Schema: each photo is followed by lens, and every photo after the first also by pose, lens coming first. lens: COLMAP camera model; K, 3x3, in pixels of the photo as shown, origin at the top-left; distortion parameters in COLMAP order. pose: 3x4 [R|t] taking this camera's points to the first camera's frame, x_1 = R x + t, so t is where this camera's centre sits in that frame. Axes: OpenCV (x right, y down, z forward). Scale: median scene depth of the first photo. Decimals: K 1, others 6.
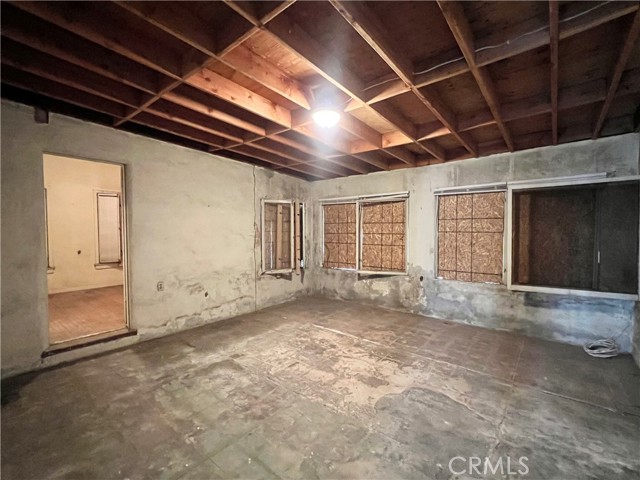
lens RADIAL K [[288.7, 0, 319.3], [0, 288.7, 240.8], [0, 0, 1]] dist [-0.001290, 0.000261]
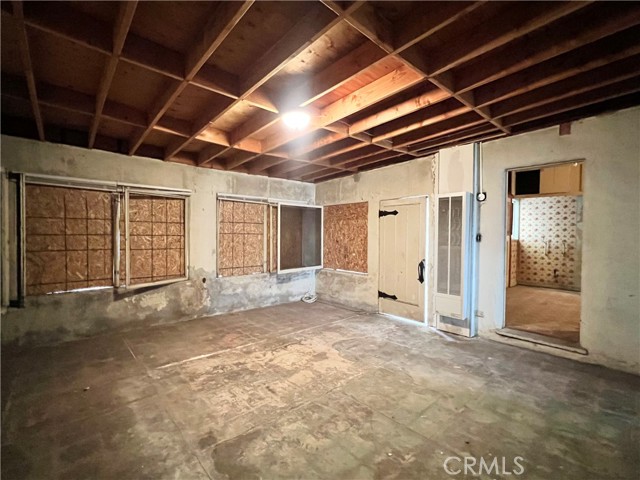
lens RADIAL K [[288.7, 0, 316.1], [0, 288.7, 239.3], [0, 0, 1]] dist [-0.001290, 0.000261]
pose [[0.155533, -0.012927, 0.987746, -0.857831], [0.027078, 0.999594, 0.008819, -0.012622], [-0.987459, 0.025374, 0.155820, 0.698039]]
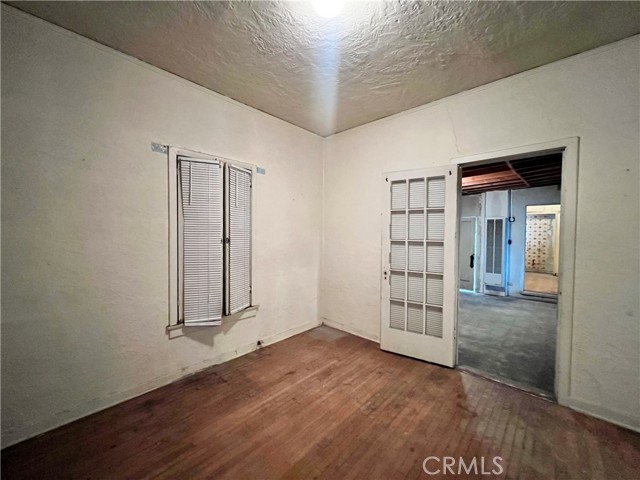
lens RADIAL K [[256.5, 0, 316.8], [0, 256.5, 236.8], [0, 0, 1]] dist [0.000733, 0.000185]
pose [[0.079416, -0.016730, 0.996701, -1.637782], [0.026187, 0.999549, 0.014692, -0.098350], [-0.996497, 0.024934, 0.079819, 1.538868]]
